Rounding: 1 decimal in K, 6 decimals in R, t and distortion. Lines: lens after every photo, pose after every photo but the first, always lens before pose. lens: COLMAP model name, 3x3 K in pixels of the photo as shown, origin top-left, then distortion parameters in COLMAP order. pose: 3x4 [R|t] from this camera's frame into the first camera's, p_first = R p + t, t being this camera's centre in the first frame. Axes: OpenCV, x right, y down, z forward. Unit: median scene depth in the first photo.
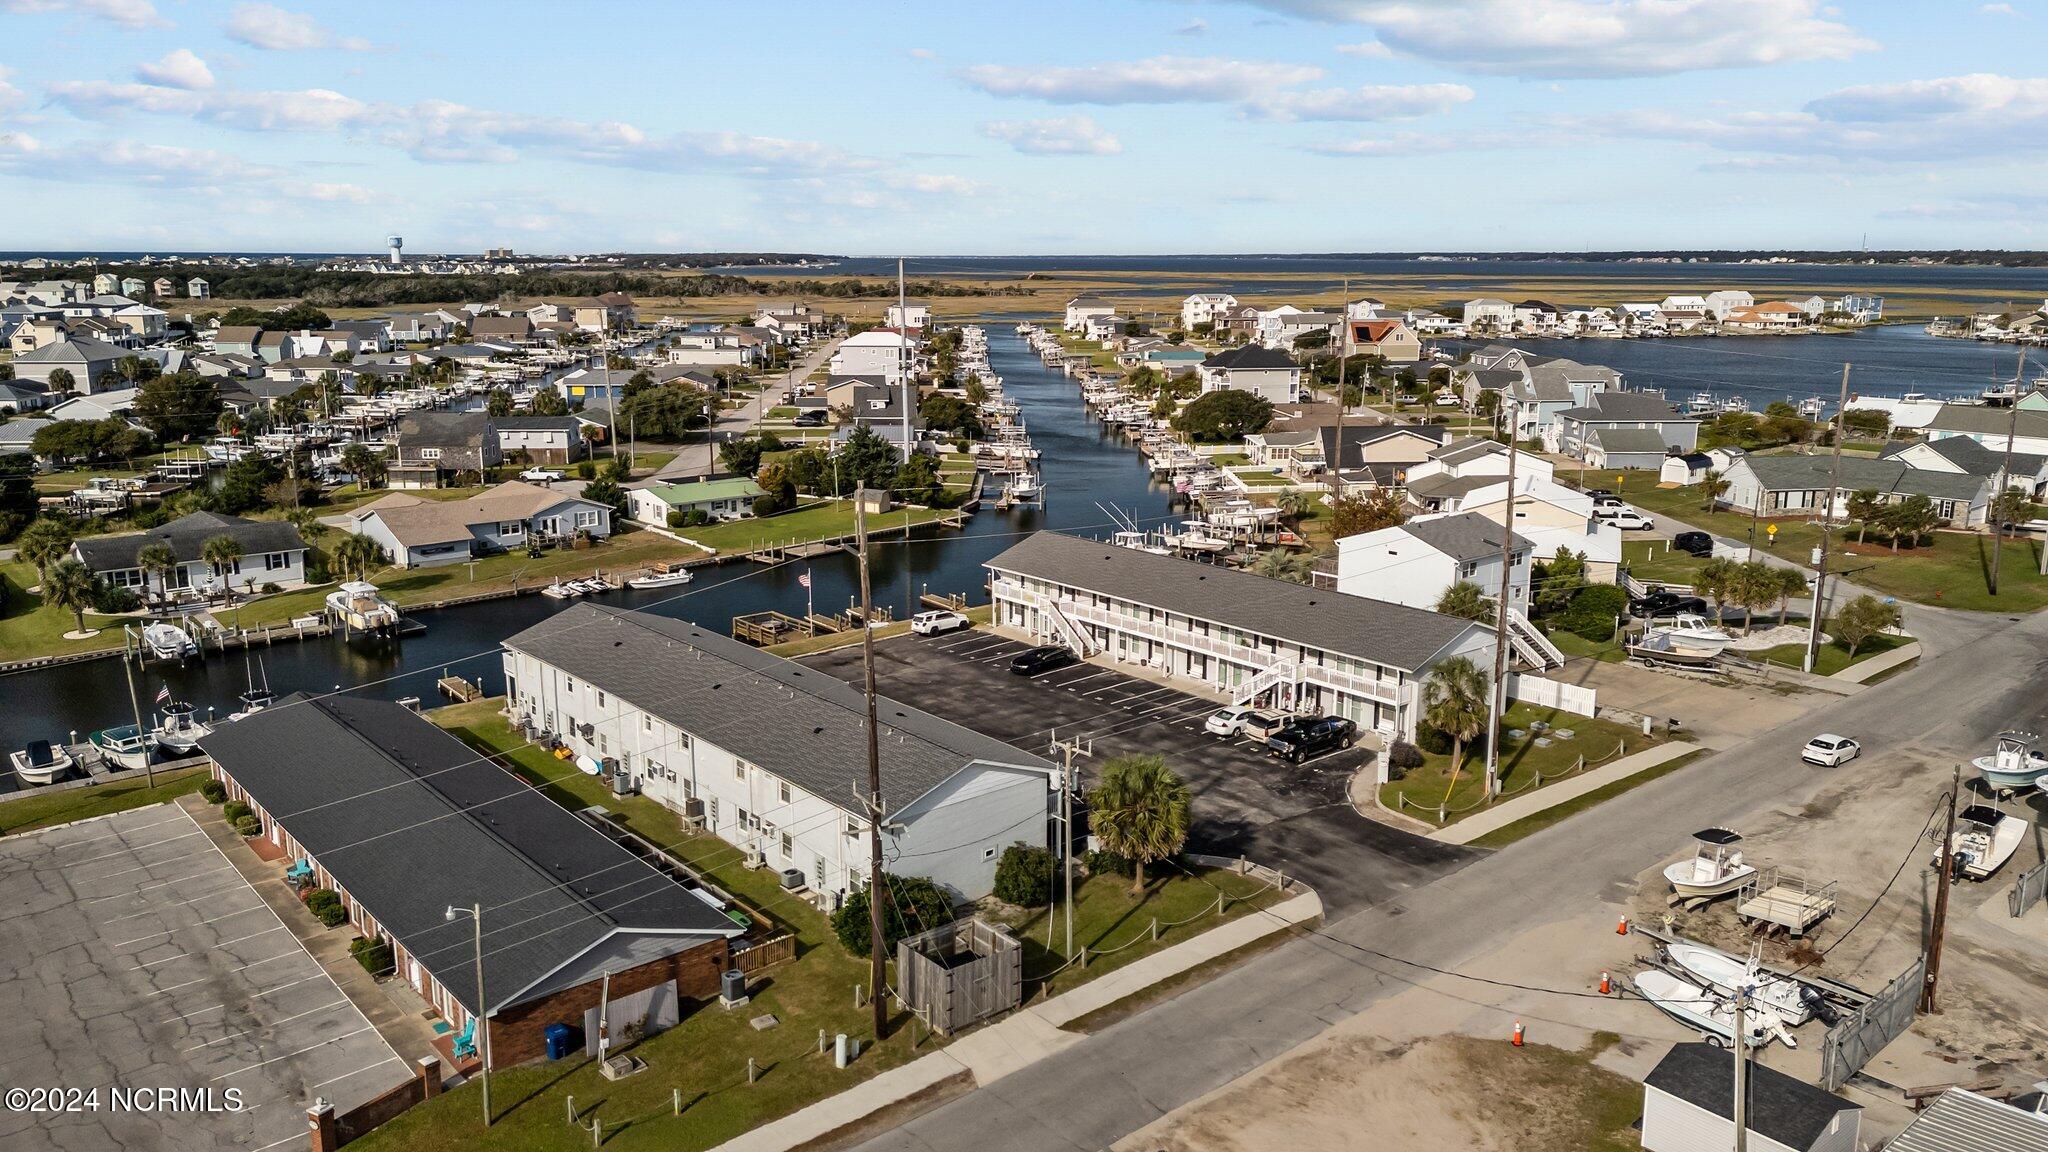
lens RADIAL K [[1499.6, 0, 1034.1], [0, 1499.6, 576.1], [0, 0, 1]] dist [0.061627, -0.019859]
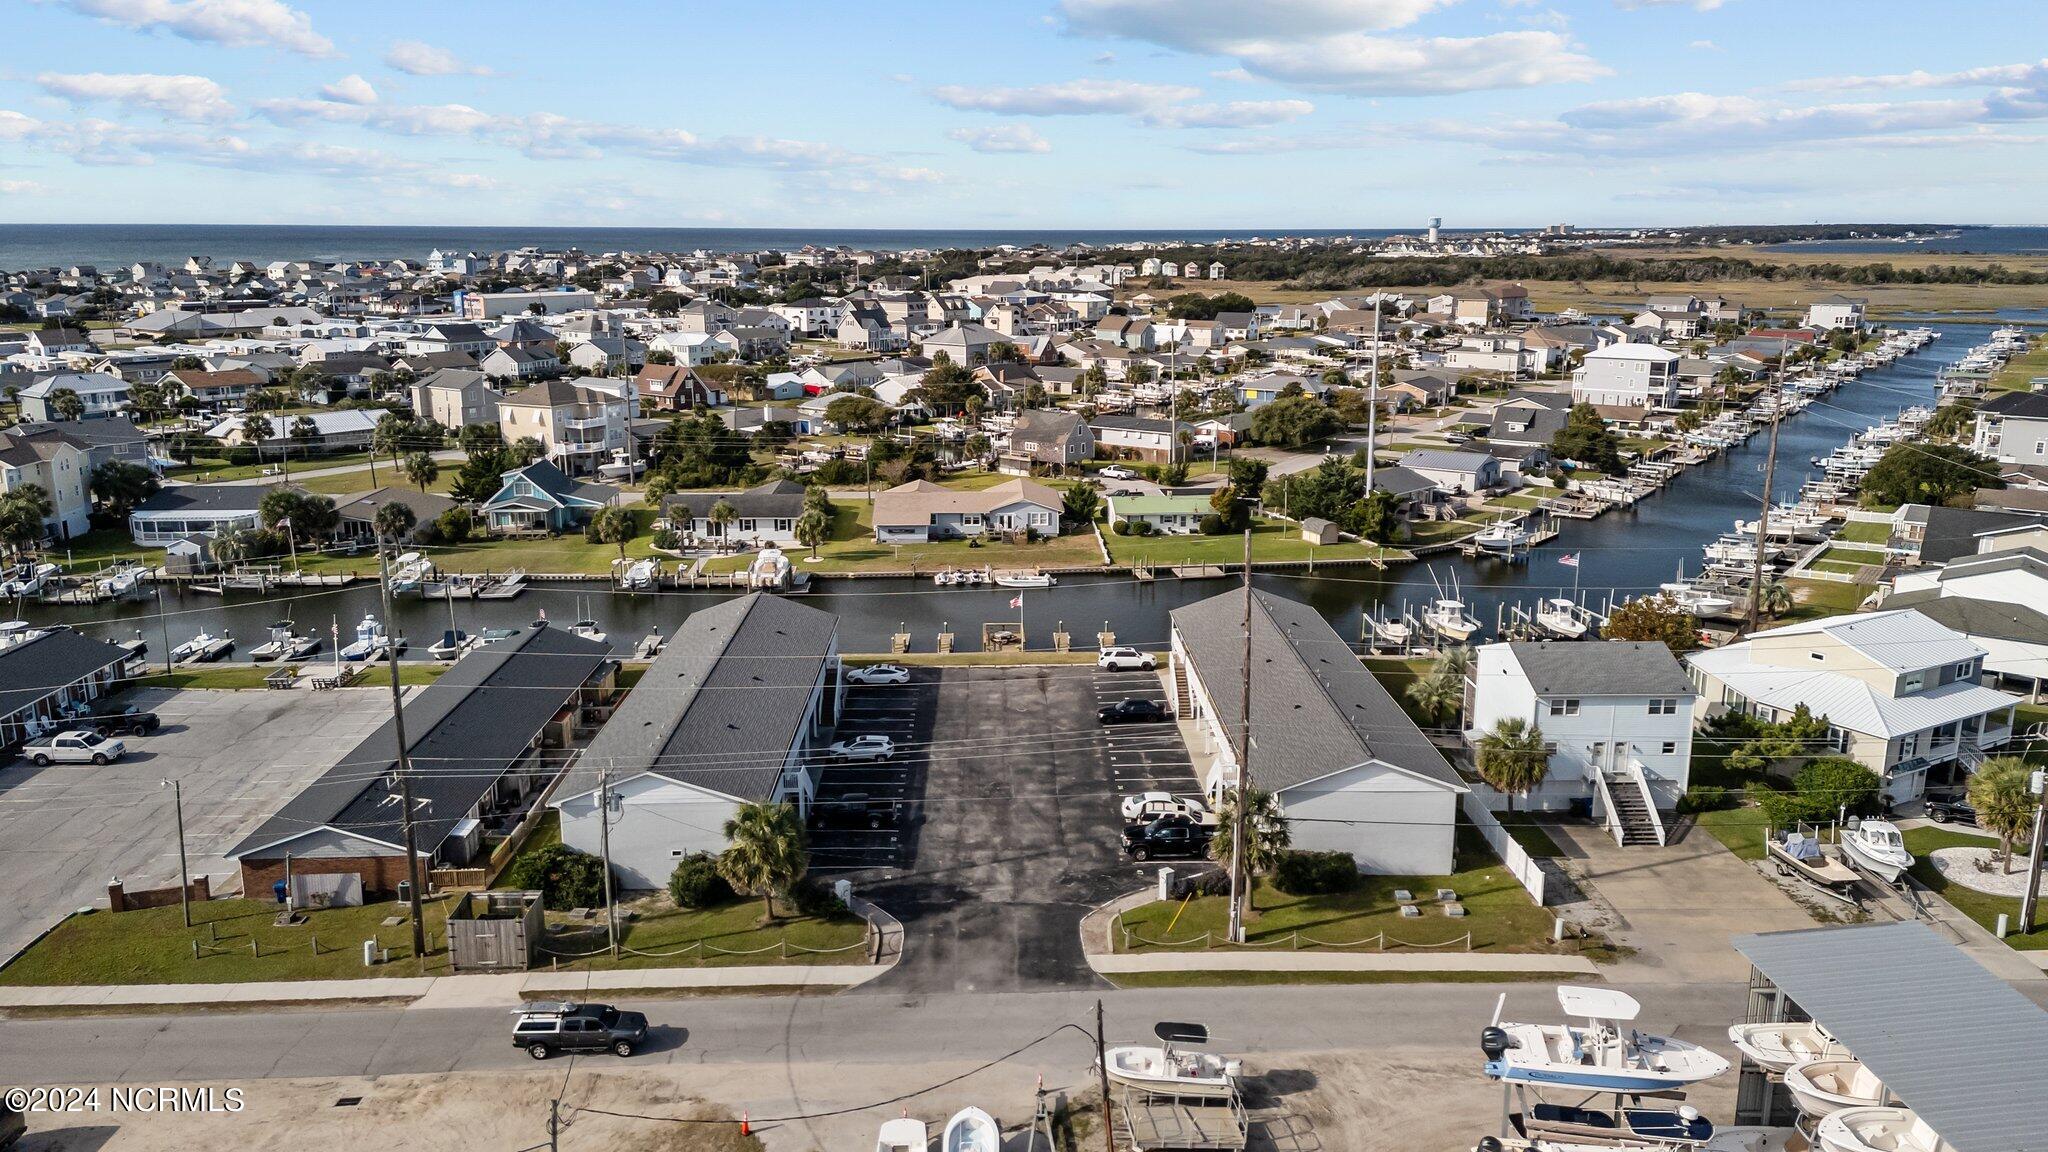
lens RADIAL K [[1499.6, 0, 1038.8], [0, 1499.6, 580.7], [0, 0, 1]] dist [0.061627, -0.019859]
pose [[0.781408, 0.141930, -0.607665, 0.518036], [-0.129631, 0.989468, 0.064411, -0.083262], [0.610407, 0.028441, 0.791577, 0.129923]]
